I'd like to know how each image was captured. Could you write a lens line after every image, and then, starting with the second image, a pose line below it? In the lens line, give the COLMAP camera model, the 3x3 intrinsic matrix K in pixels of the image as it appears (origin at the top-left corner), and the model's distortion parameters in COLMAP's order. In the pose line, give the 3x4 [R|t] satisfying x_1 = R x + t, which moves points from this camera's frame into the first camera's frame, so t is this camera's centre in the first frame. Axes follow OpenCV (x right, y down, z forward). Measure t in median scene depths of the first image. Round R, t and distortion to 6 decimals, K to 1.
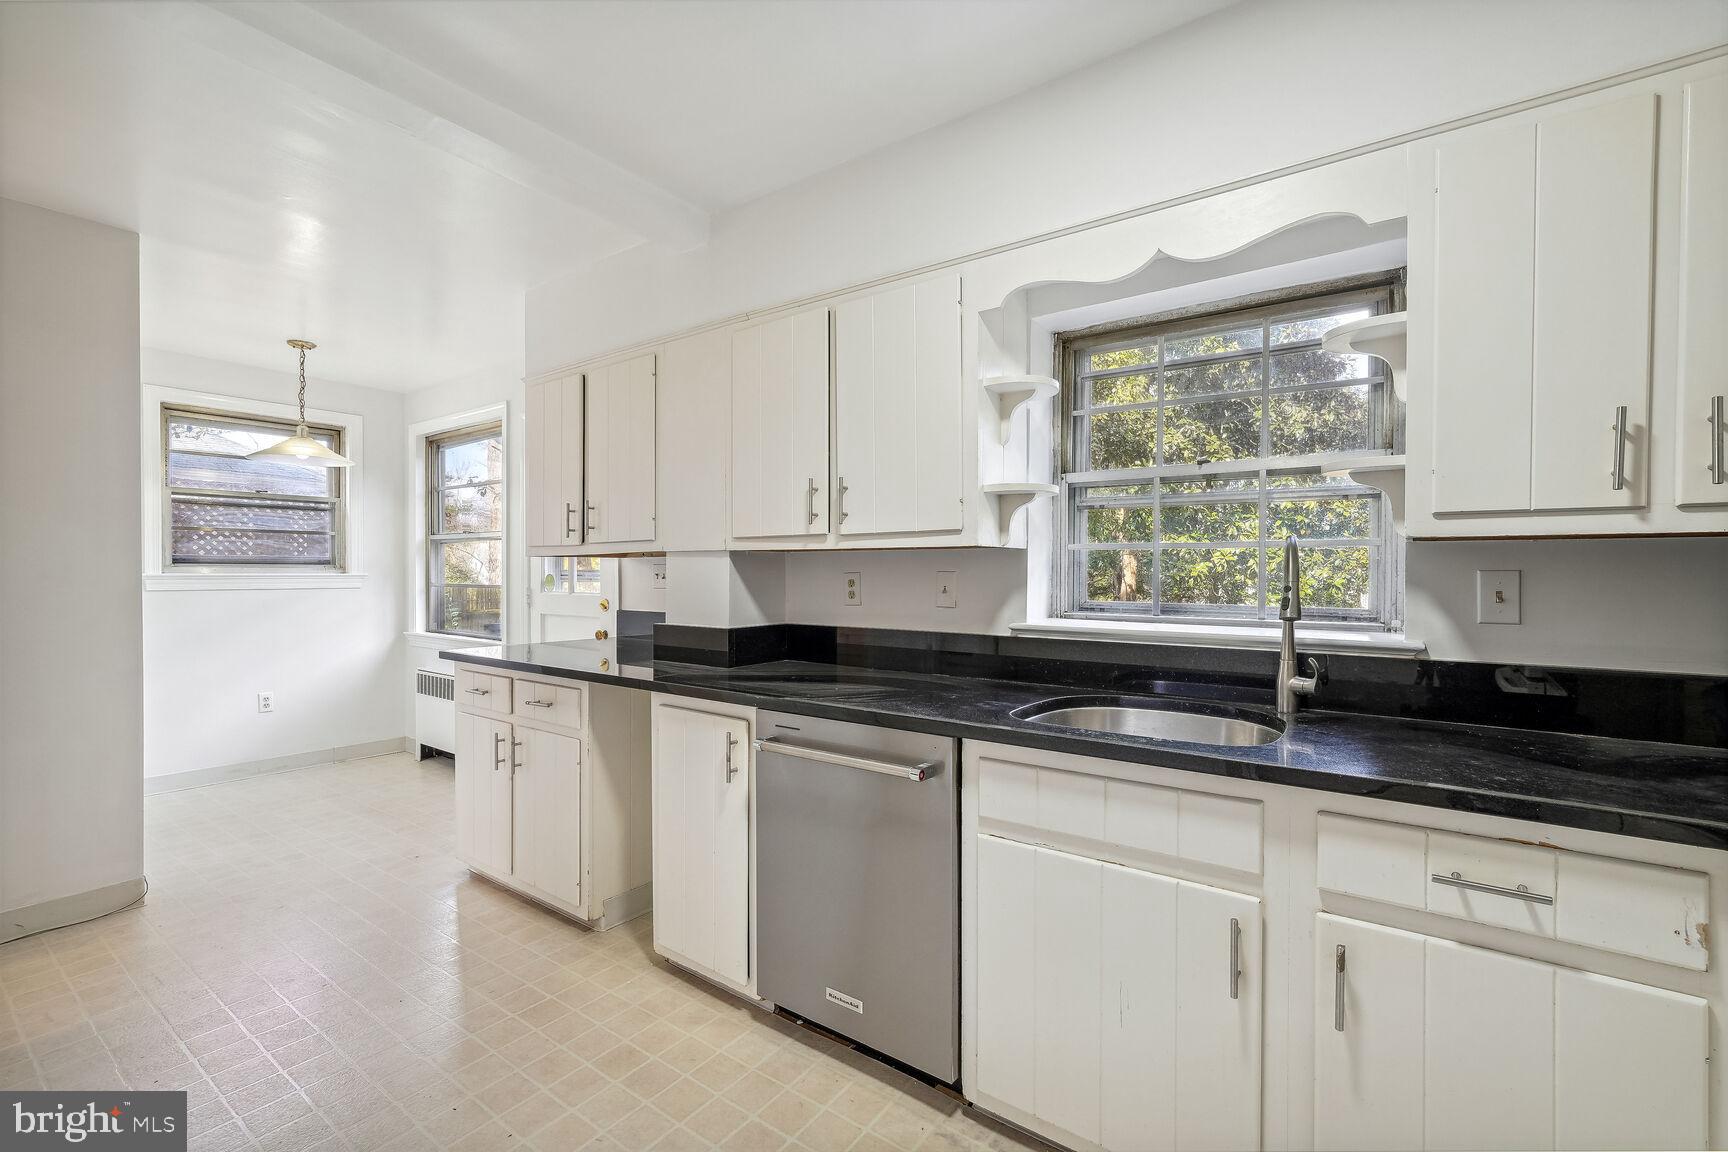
lens RADIAL K [[754.3, 0, 871.9], [0, 754.3, 579.2], [0, 0, 1]] dist [0.001256, 0.000093]
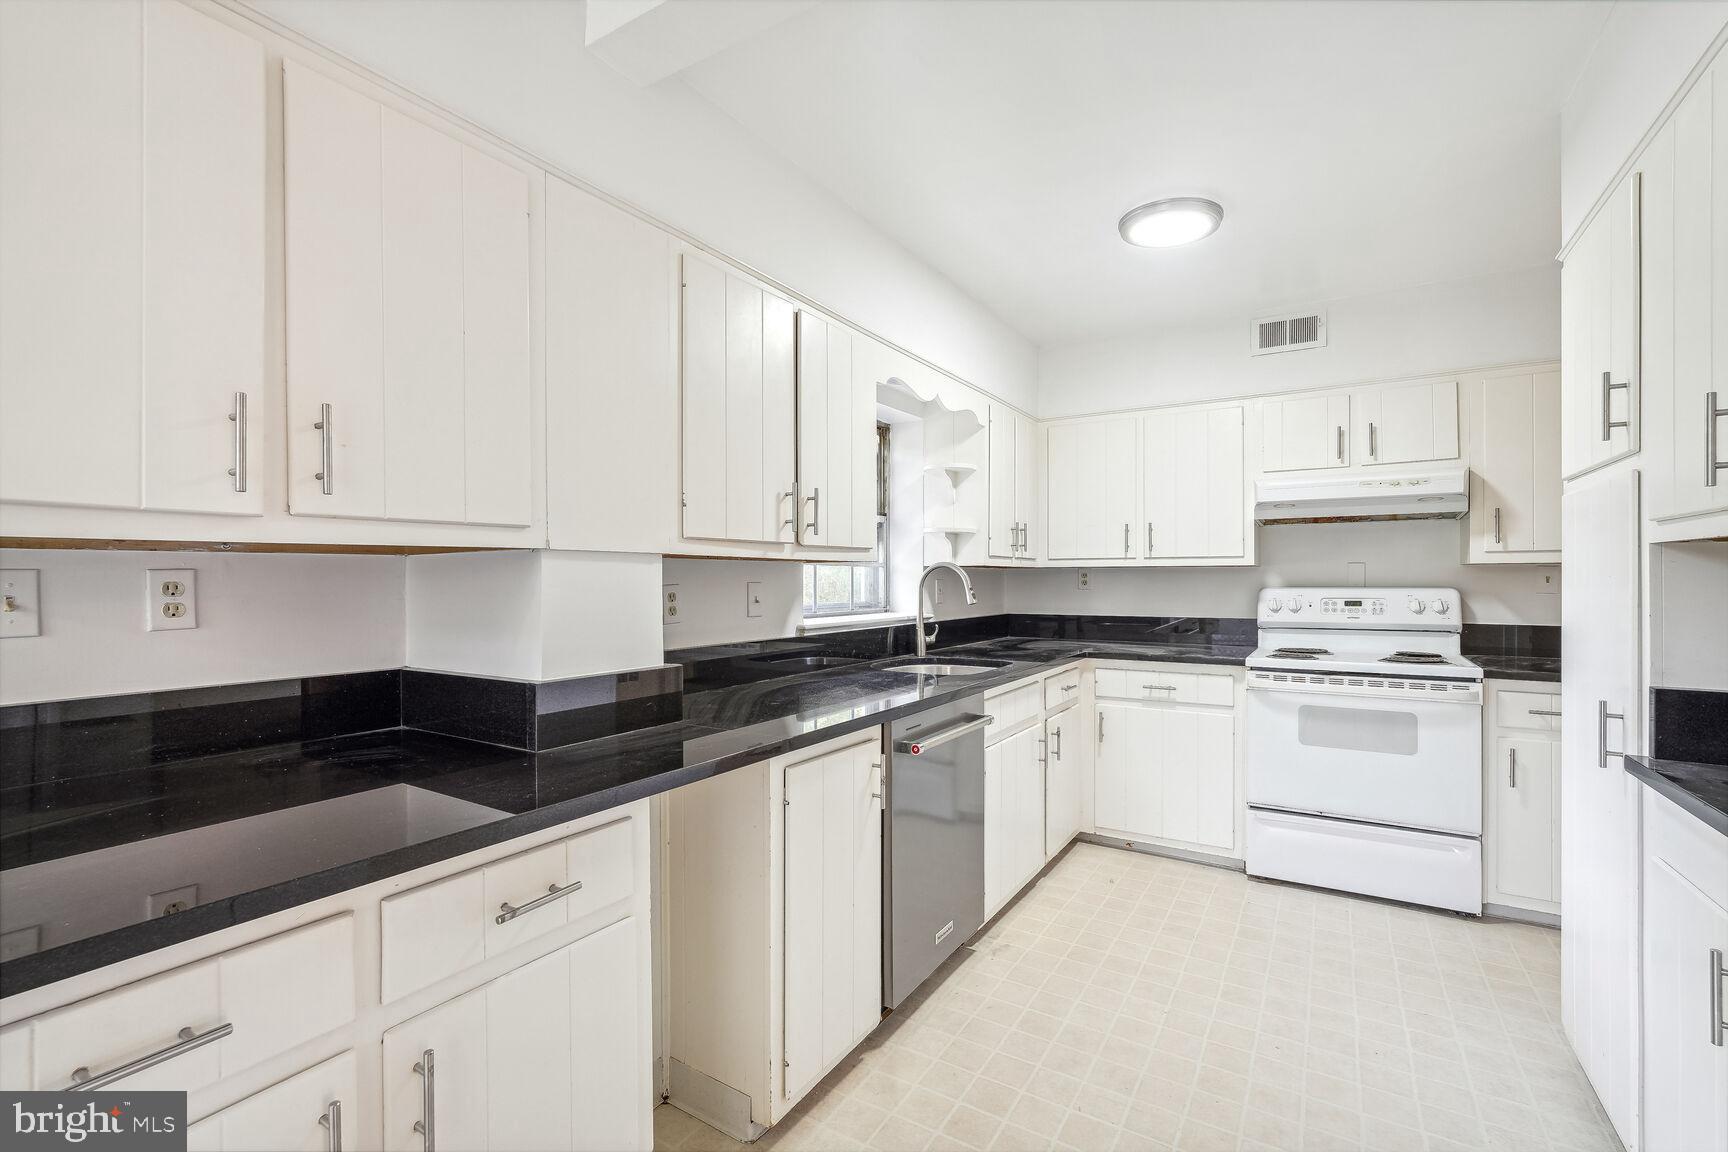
lens RADIAL K [[754.3, 0, 871.9], [0, 754.3, 579.2], [0, 0, 1]] dist [0.001256, 0.000093]
pose [[-0.084432, -0.003421, 0.996423, -1.146589], [0.009499, 0.999946, 0.004238, -0.020348], [-0.996384, 0.009823, -0.084395, 1.115390]]
